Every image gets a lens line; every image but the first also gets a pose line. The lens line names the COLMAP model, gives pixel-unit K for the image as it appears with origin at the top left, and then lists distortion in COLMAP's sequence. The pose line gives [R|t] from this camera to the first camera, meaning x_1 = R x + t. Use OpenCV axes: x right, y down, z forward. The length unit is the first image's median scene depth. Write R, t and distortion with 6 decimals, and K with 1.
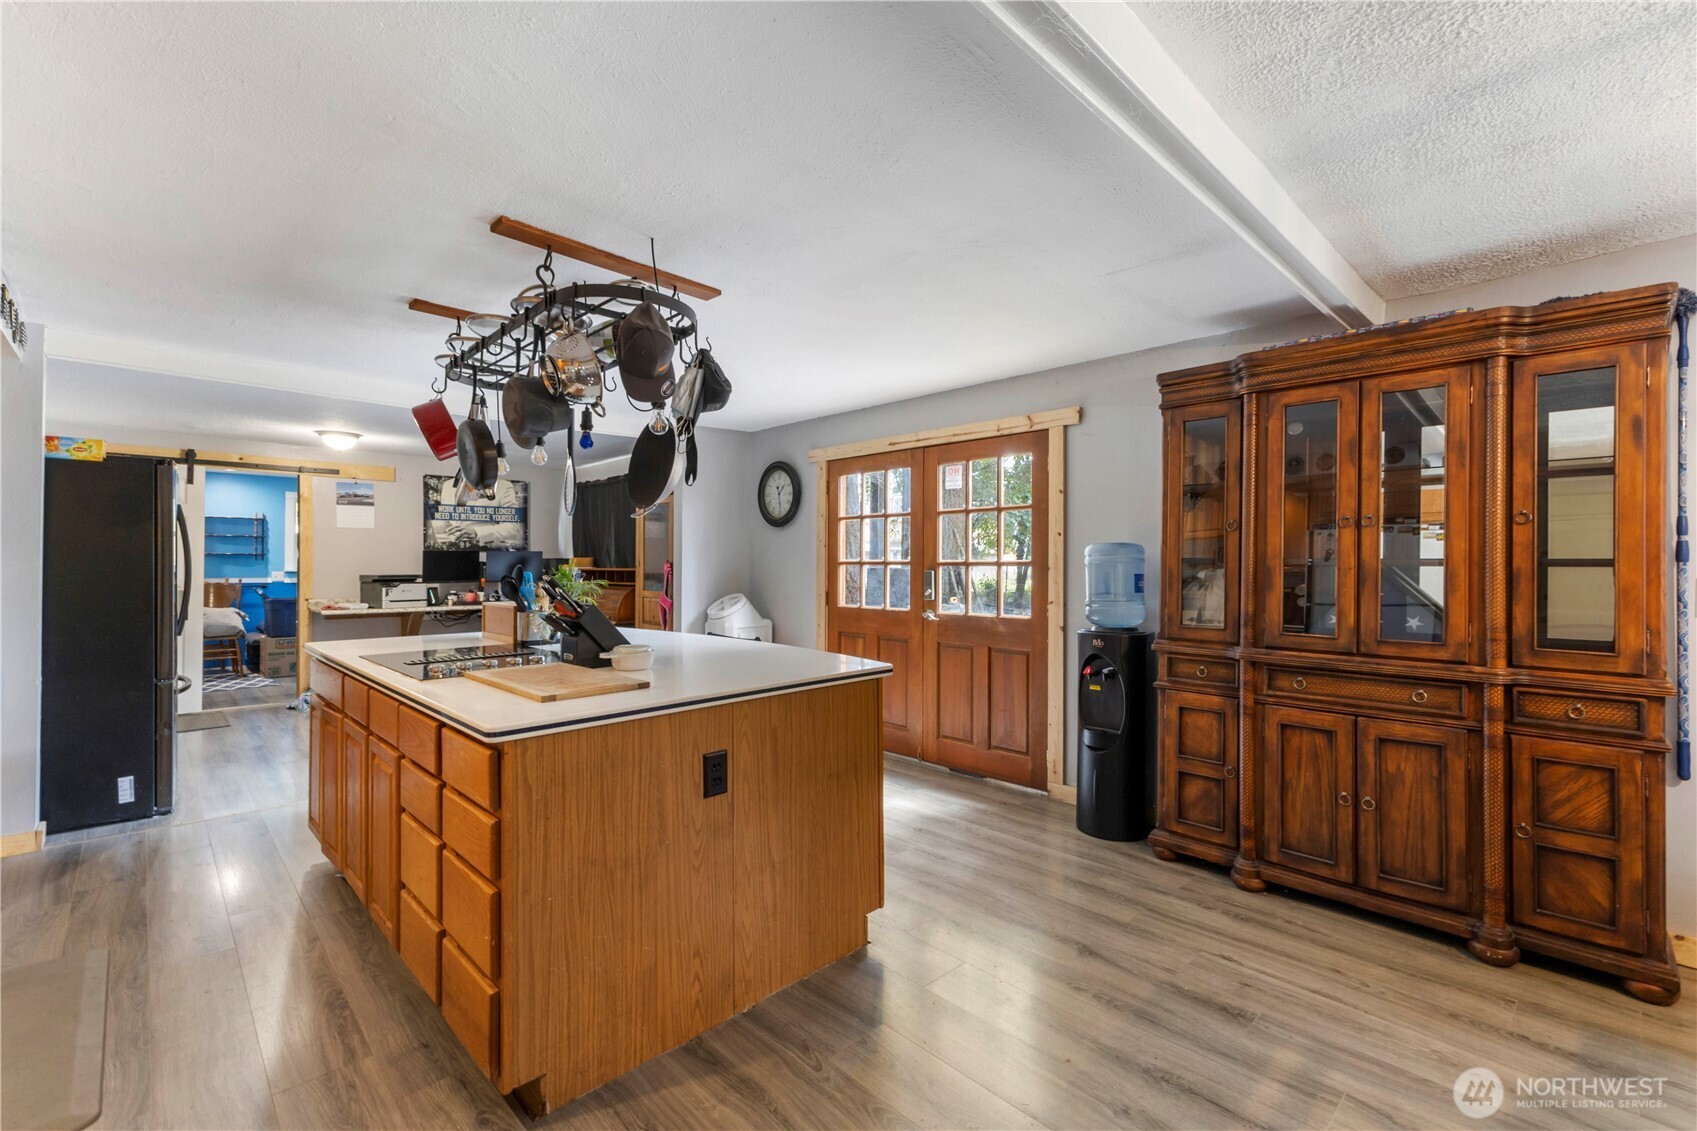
lens RADIAL K [[738.6, 0, 849.7], [0, 738.6, 559.8], [0, 0, 1]] dist [0.011427, -0.003606]
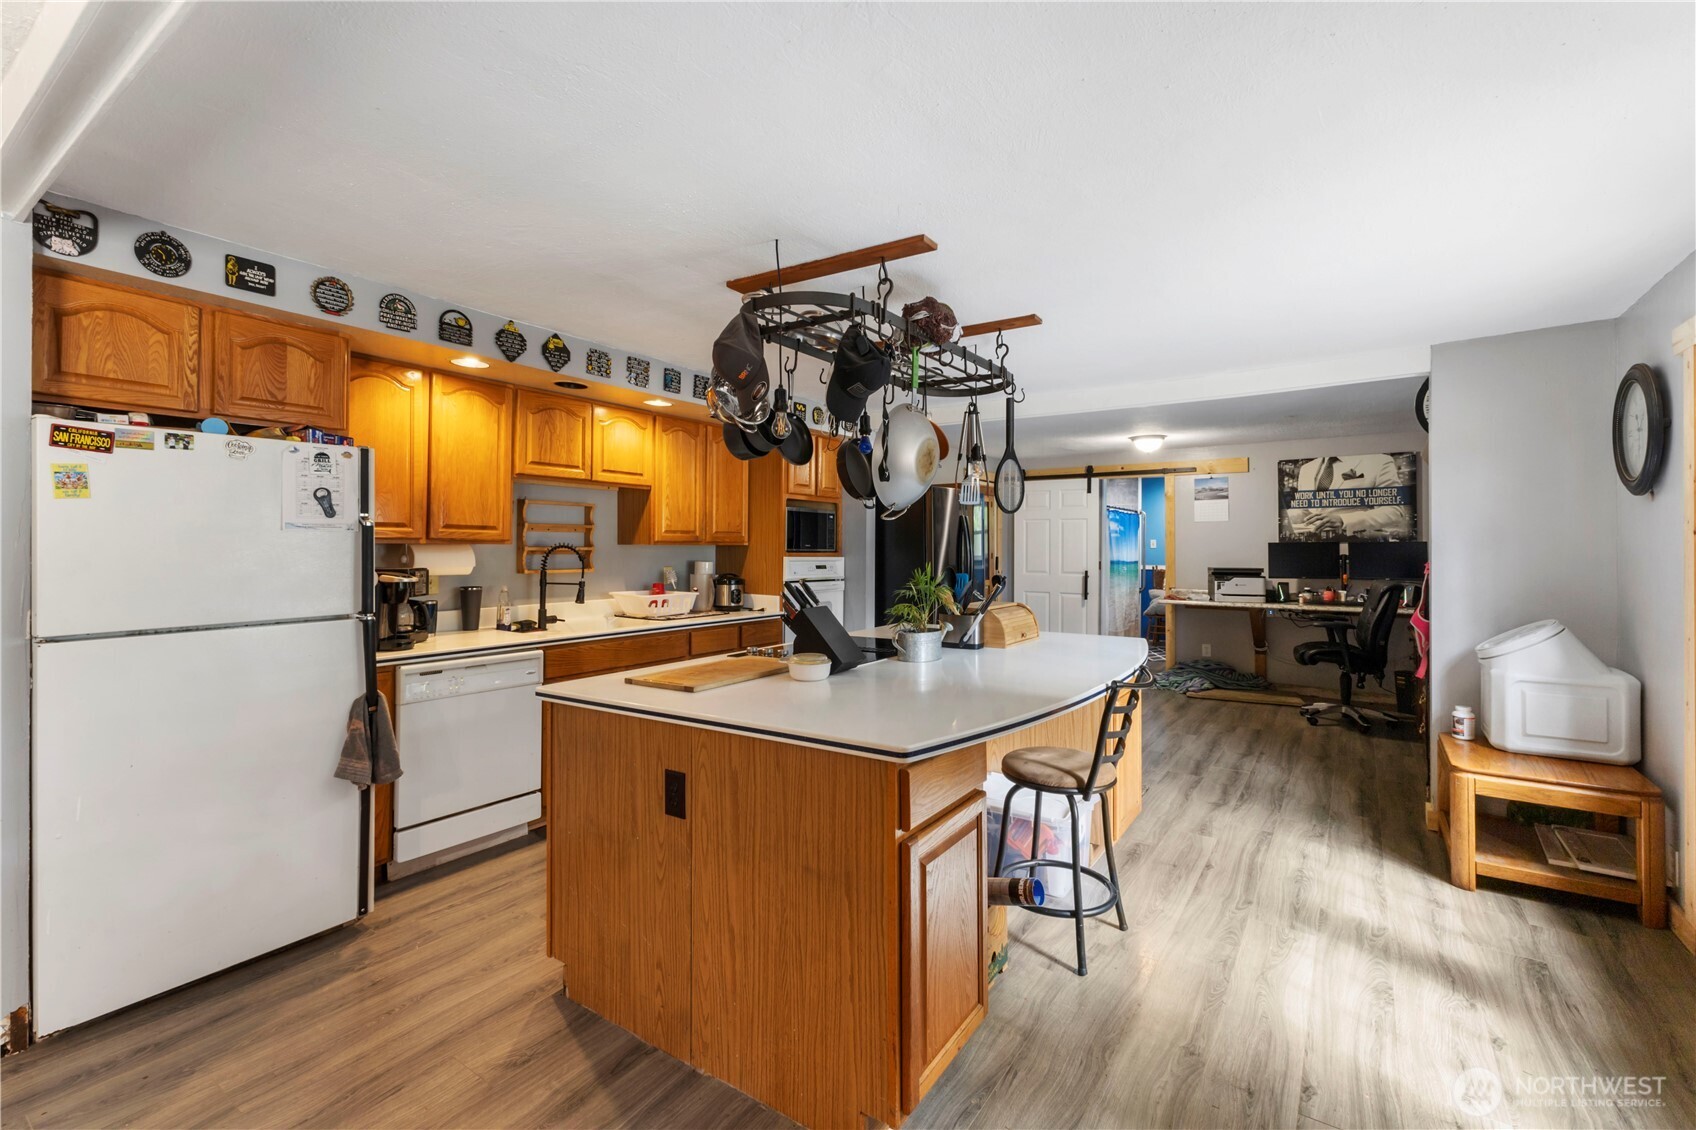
lens RADIAL K [[738.2, 0, 848.8], [0, 738.2, 538.2], [0, 0, 1]] dist [0.011427, -0.003606]
pose [[0.201265, -0.012364, -0.979459, 0.576934], [0.004357, 0.999922, -0.011727, -0.023509], [0.979527, -0.001907, 0.201303, 0.726275]]
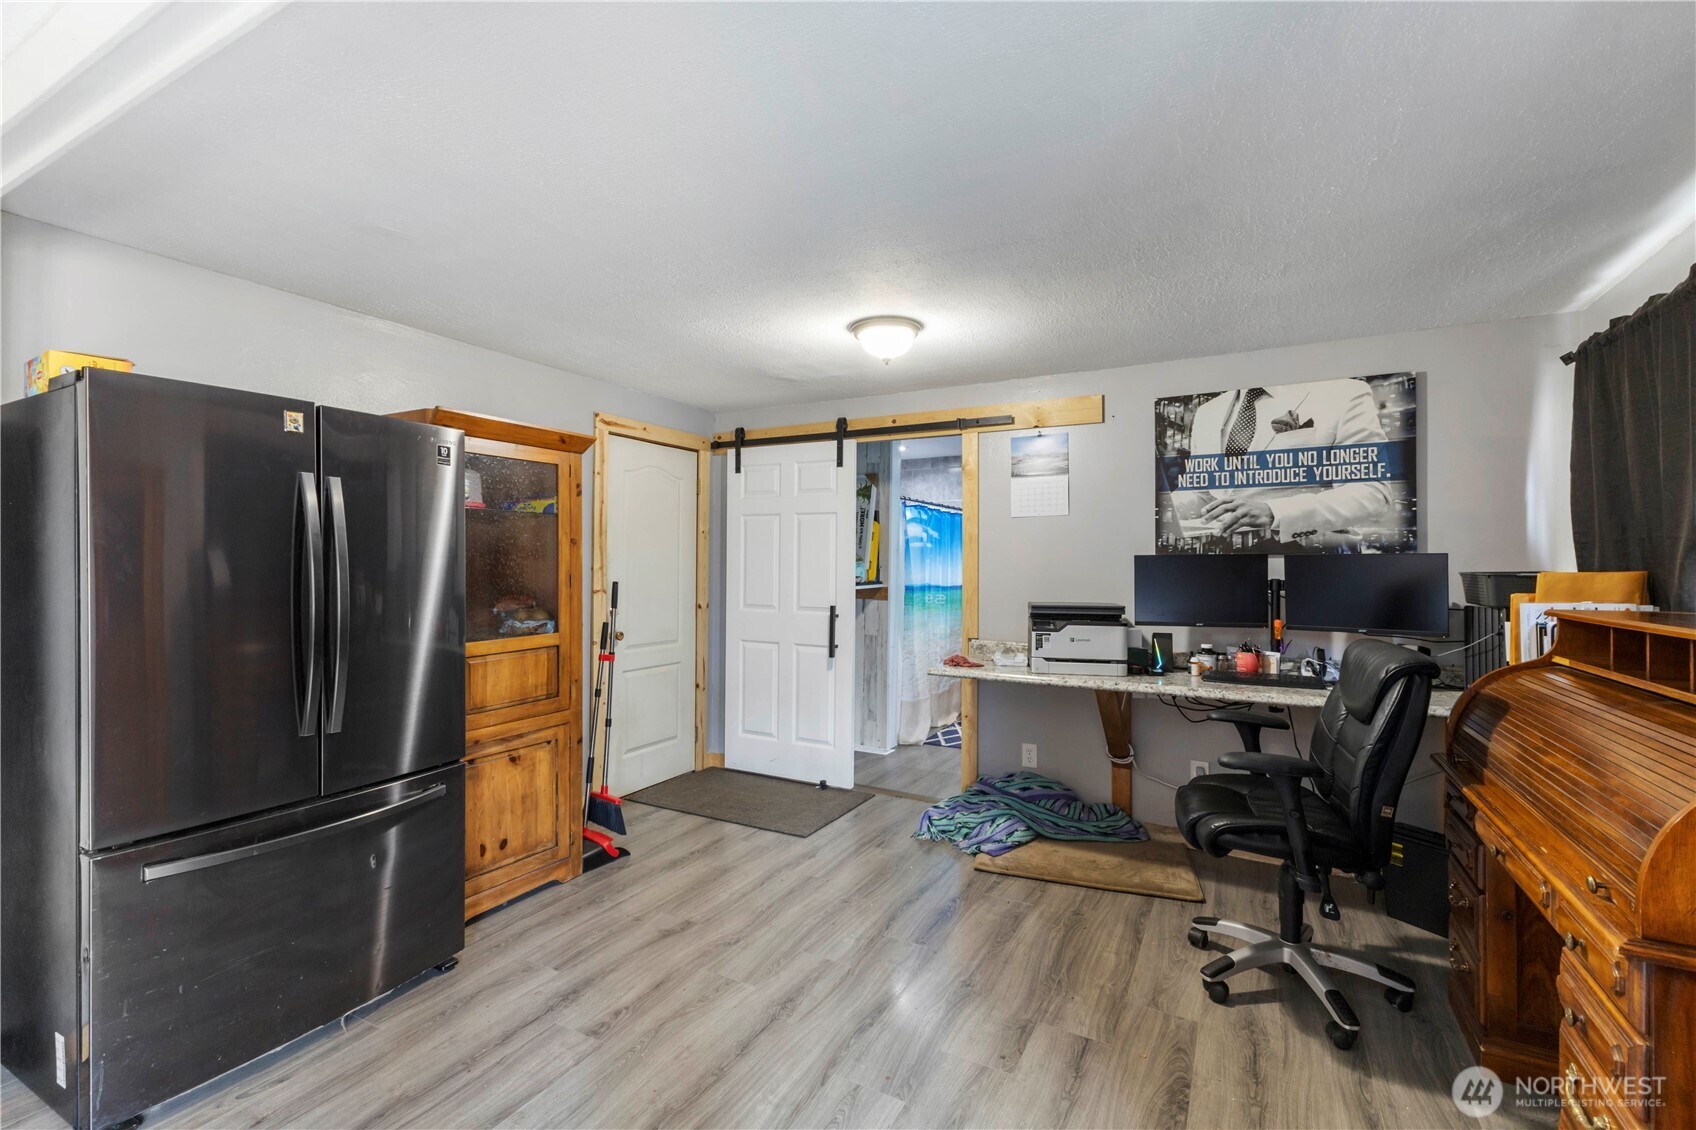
lens RADIAL K [[738.2, 0, 852.9], [0, 738.2, 561.1], [0, 0, 1]] dist [0.011427, -0.003606]
pose [[0.311673, -0.002863, -0.950185, -0.450724], [0.000894, 0.999996, -0.002719, -0.019449], [0.950189, -0.000002, 0.311674, 1.685021]]
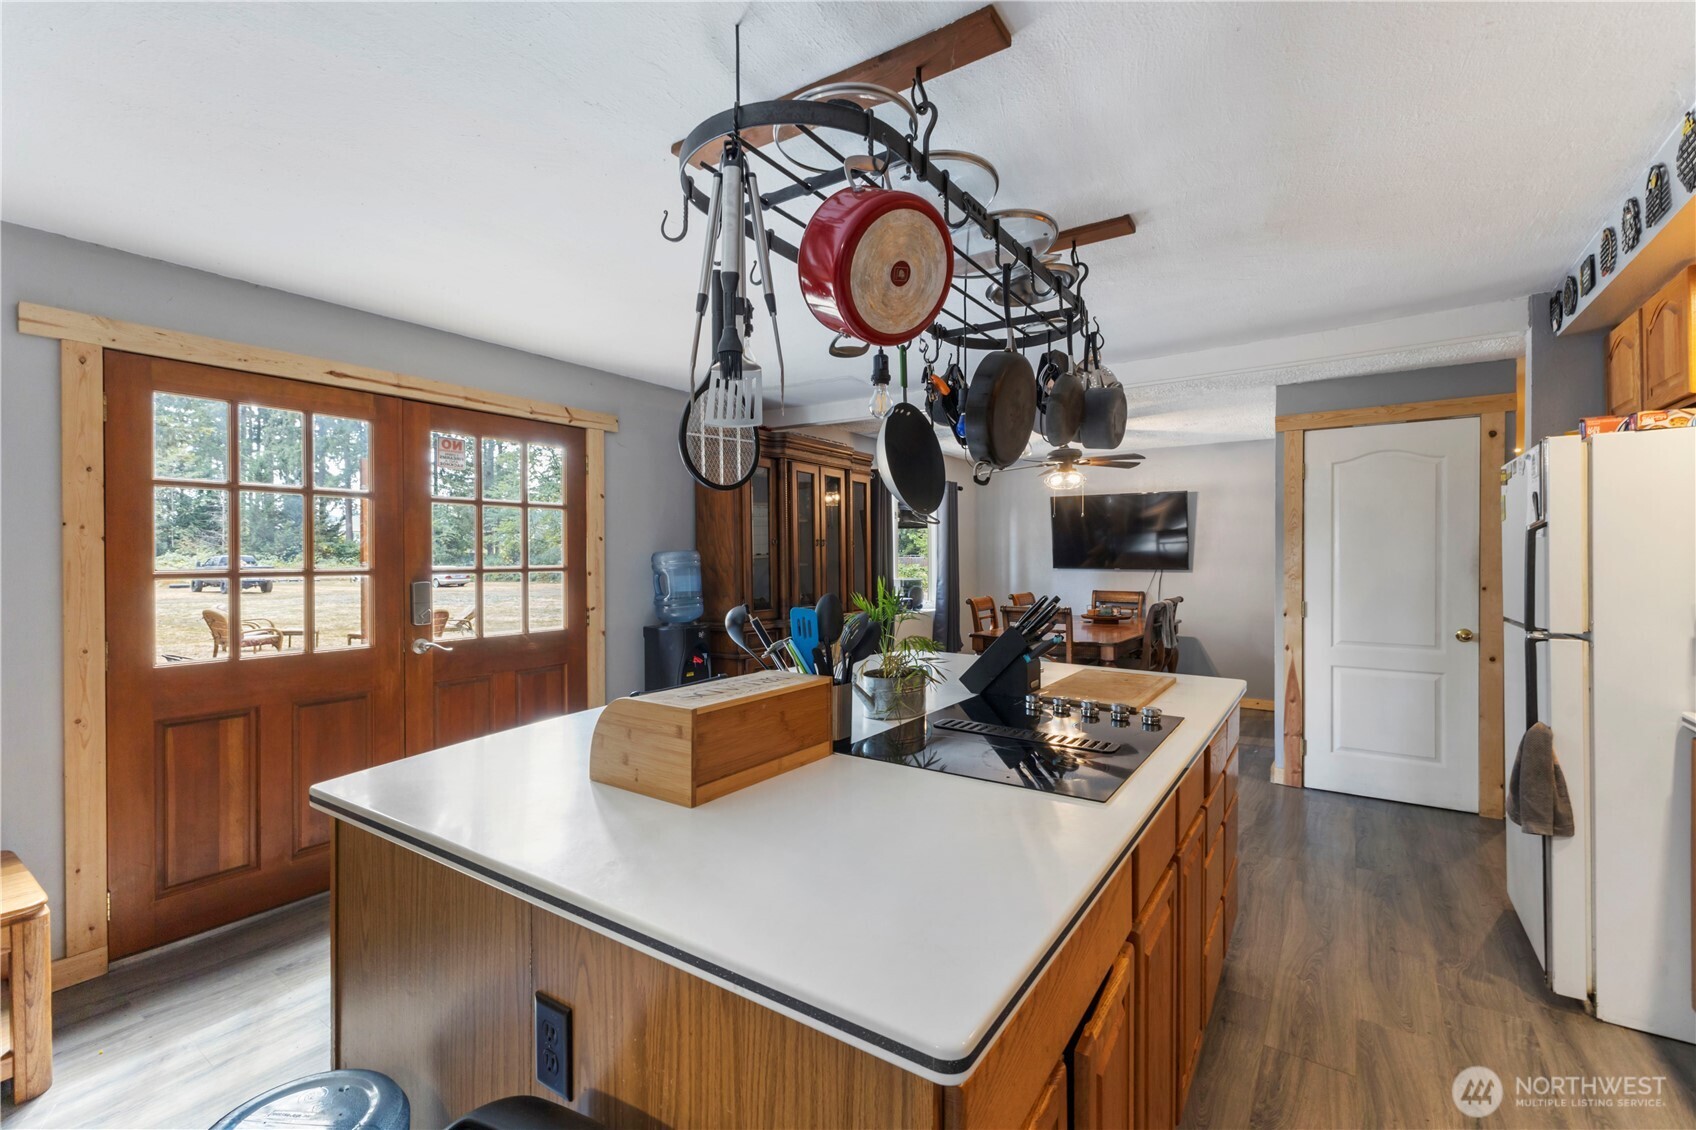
lens RADIAL K [[738.2, 0, 854.9], [0, 738.2, 546.6], [0, 0, 1]] dist [0.011427, -0.003606]
pose [[-0.215207, 0.007478, 0.976540, -1.036482], [-0.005353, 0.999947, -0.008837, -0.023291], [-0.976554, -0.007129, -0.215156, 1.204188]]
